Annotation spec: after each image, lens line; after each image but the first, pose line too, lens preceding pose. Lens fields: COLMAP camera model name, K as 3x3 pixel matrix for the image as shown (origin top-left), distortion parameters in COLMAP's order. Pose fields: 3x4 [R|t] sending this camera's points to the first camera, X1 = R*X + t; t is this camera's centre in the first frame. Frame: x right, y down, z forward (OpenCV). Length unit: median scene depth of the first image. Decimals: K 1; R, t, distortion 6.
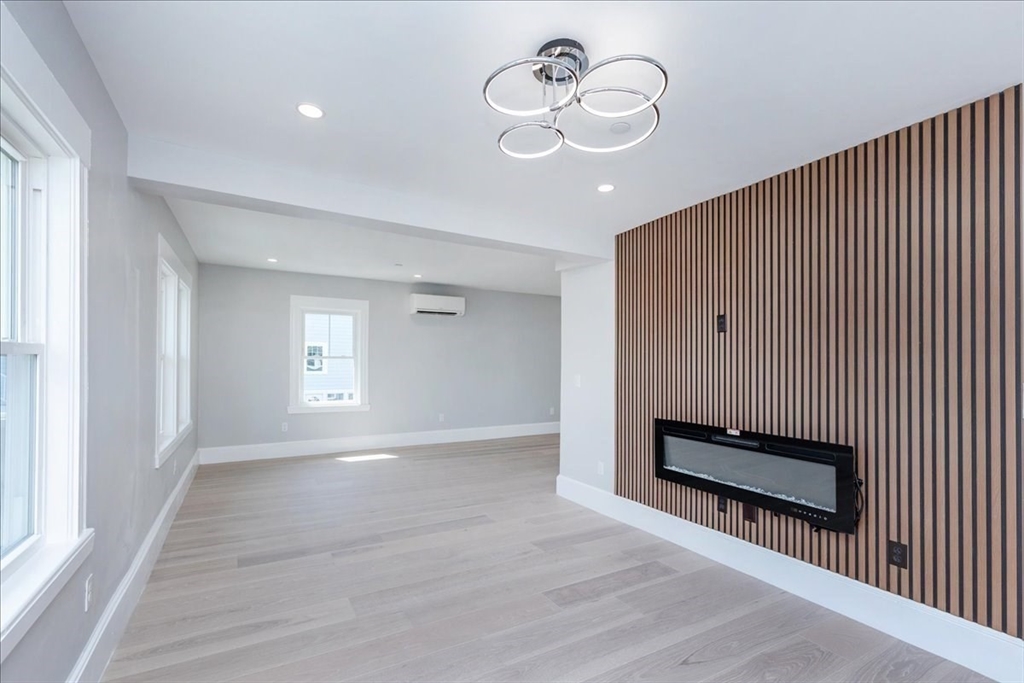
lens RADIAL K [[458.8, 0, 510.6], [0, 458.8, 339.9], [0, 0, 1]] dist [0.000205, -0.000312]
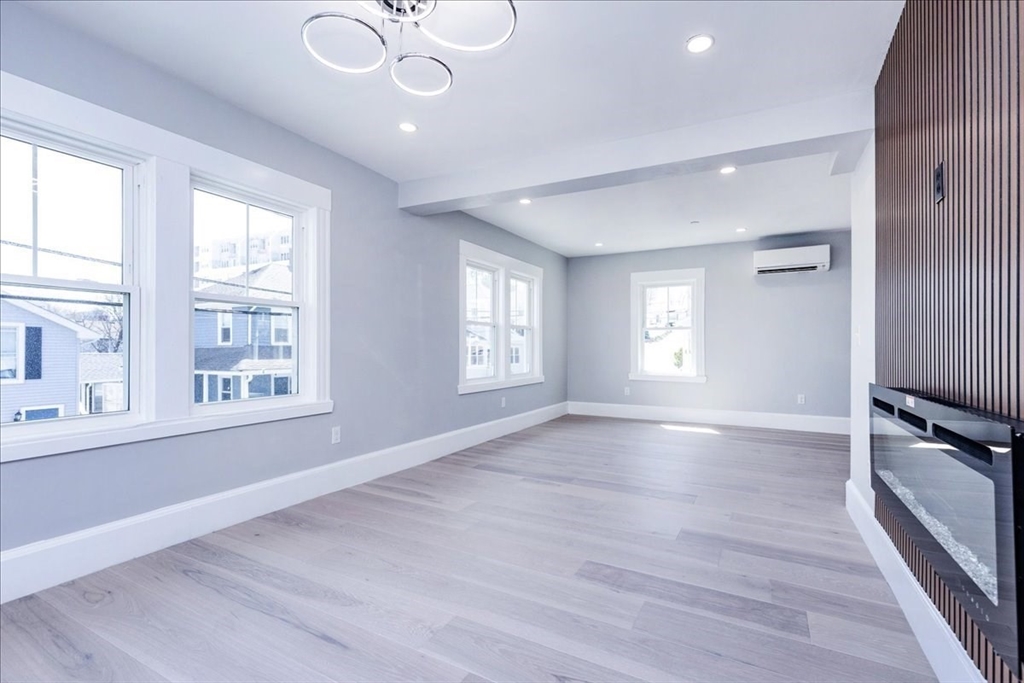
lens RADIAL K [[458.8, 0, 521.6], [0, 458.8, 335.9], [0, 0, 1]] dist [0.000205, -0.000312]
pose [[0.536463, -0.029017, -0.843425, 0.591449], [0.039186, 0.999187, -0.009451, 0.103534], [0.843014, -0.027980, 0.537164, 0.349363]]
